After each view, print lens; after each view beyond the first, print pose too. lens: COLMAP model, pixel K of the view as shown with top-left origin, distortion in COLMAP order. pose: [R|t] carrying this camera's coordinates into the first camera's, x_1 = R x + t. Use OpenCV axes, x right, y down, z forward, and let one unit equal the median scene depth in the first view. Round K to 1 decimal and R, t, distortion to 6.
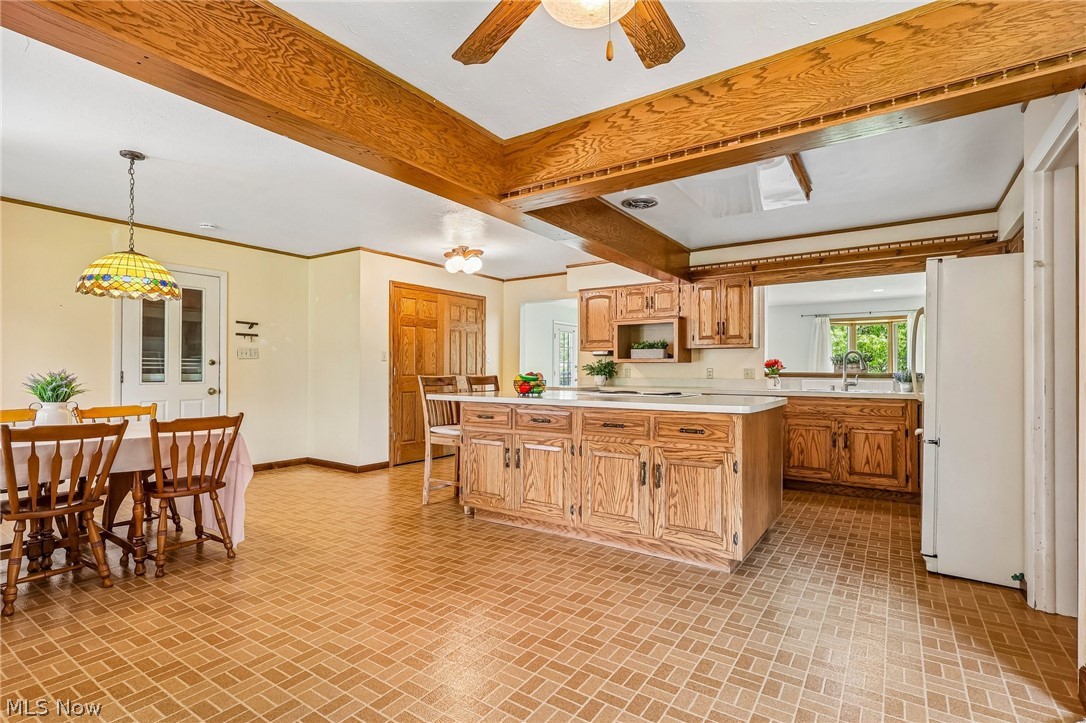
lens RADIAL K [[520.7, 0, 523.7], [0, 520.7, 366.2], [0, 0, 1]] dist [-0.001960, -0.000039]
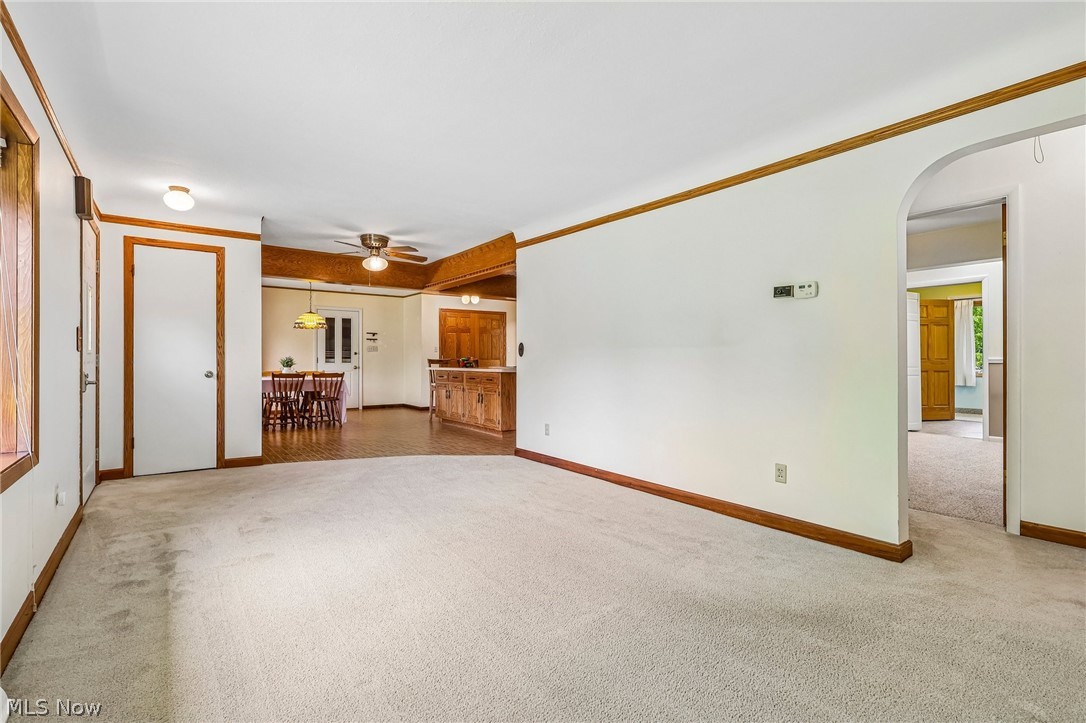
lens RADIAL K [[488.3, 0, 515.3], [0, 488.3, 359.2], [0, 0, 1]] dist [-0.003060, -0.000169]
pose [[0.941147, -0.002496, -0.337989, 0.887798], [0.005173, 0.999962, 0.007018, 0.007929], [0.337958, -0.008353, 0.941124, -0.826289]]
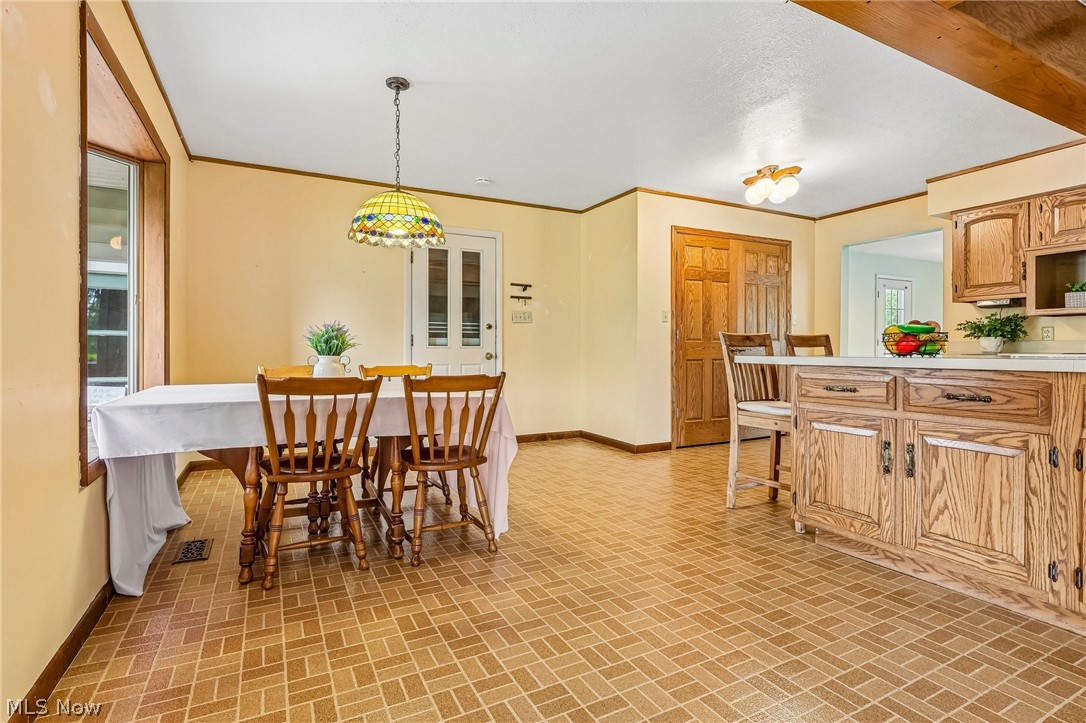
lens RADIAL K [[513.4, 0, 536.9], [0, 513.4, 355.5], [0, 0, 1]] dist [-0.000497, -0.000270]
pose [[0.887596, 0.003244, -0.460612, -0.106239], [0.006719, 0.999778, 0.019989, 0.038854], [0.460574, -0.020837, 0.887377, 0.258796]]
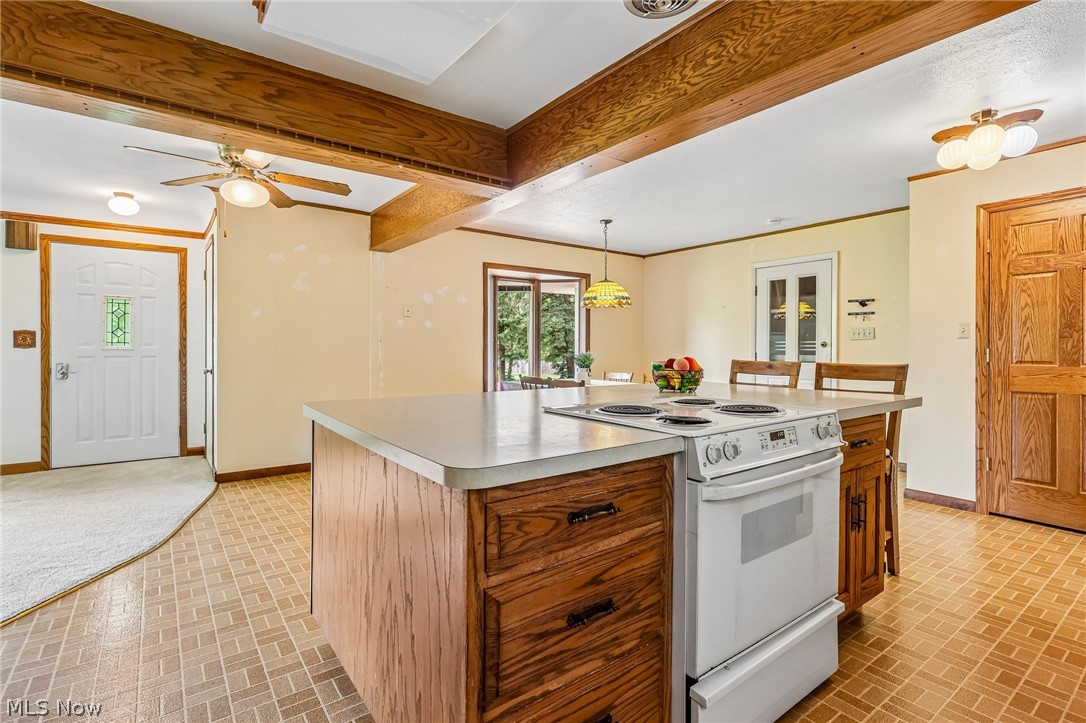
lens RADIAL K [[504.1, 0, 549.5], [0, 504.1, 350.6], [0, 0, 1]] dist [0.001568, 0.000641]
pose [[-0.290420, -0.000899, -0.956899, 0.688210], [0.003484, 0.999992, -0.001997, 0.006590], [0.956893, -0.003914, -0.290414, 1.056226]]
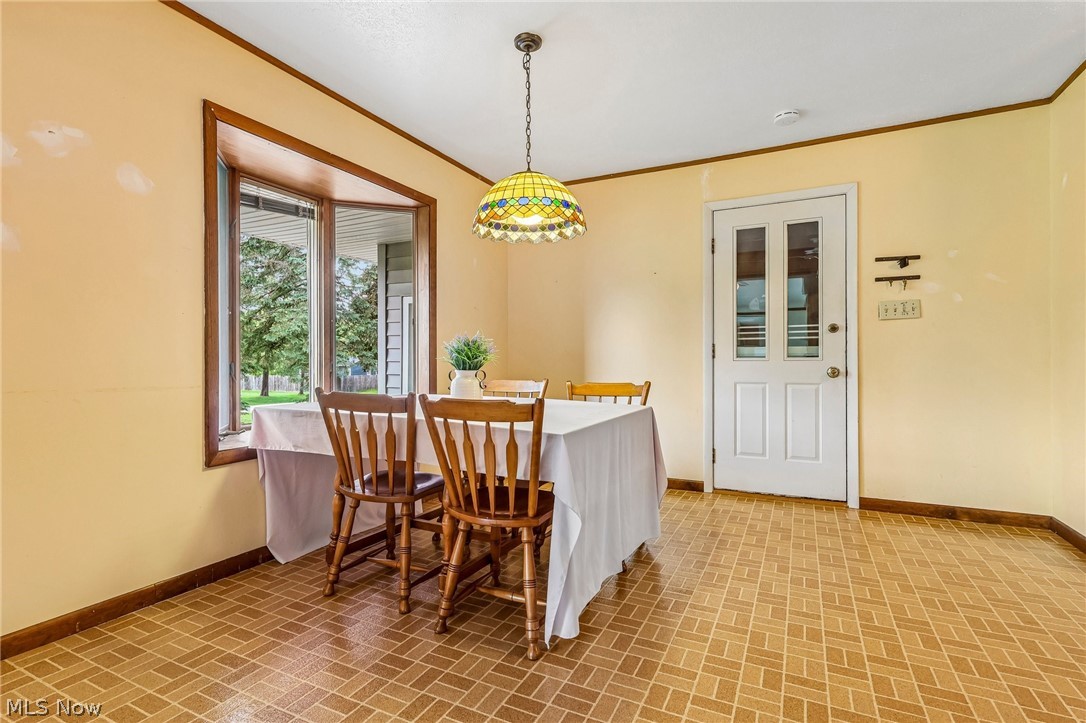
lens RADIAL K [[527.7, 0, 537.8], [0, 527.7, 360.2], [0, 0, 1]] dist [0.014170, 0.000058]
pose [[0.156077, -0.003941, -0.987737, -0.001811], [0.011363, 0.999933, -0.002194, 0.041312], [0.987679, -0.010881, 0.156112, 0.725546]]
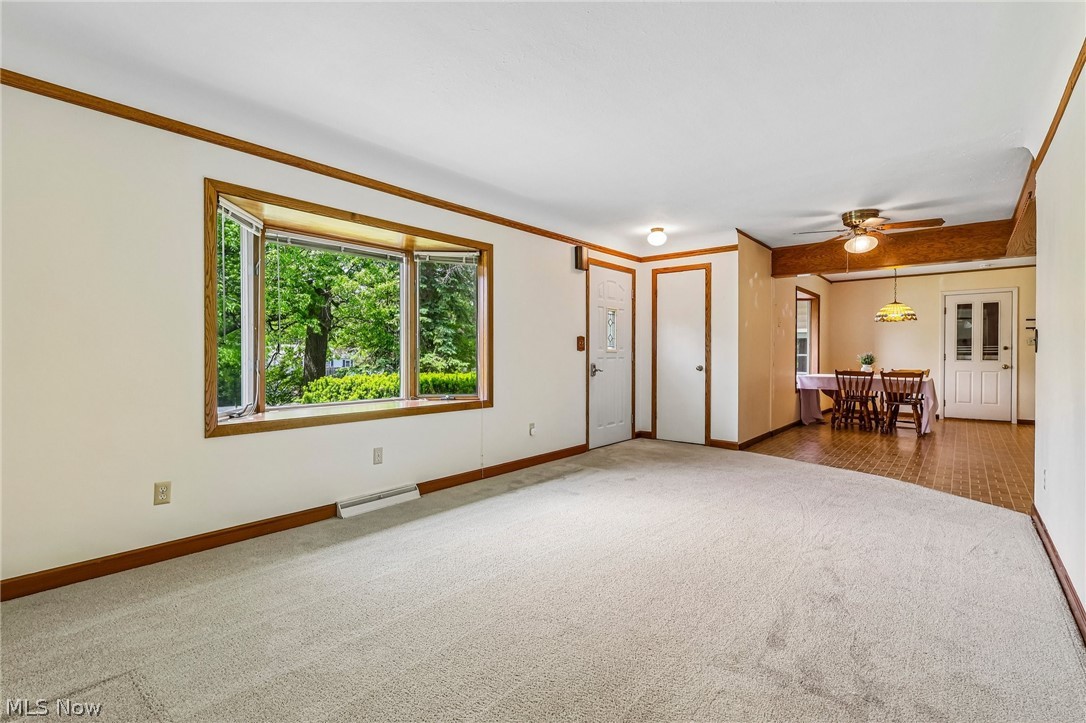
lens RADIAL K [[496.0, 0, 564.8], [0, 496.0, 359.4], [0, 0, 1]] dist [-0.003542, -0.000382]
pose [[-0.056621, 0.004114, -0.998387, 1.284662], [0.008265, 0.999959, 0.003652, 0.013657], [0.998362, -0.008045, -0.056653, -0.304062]]
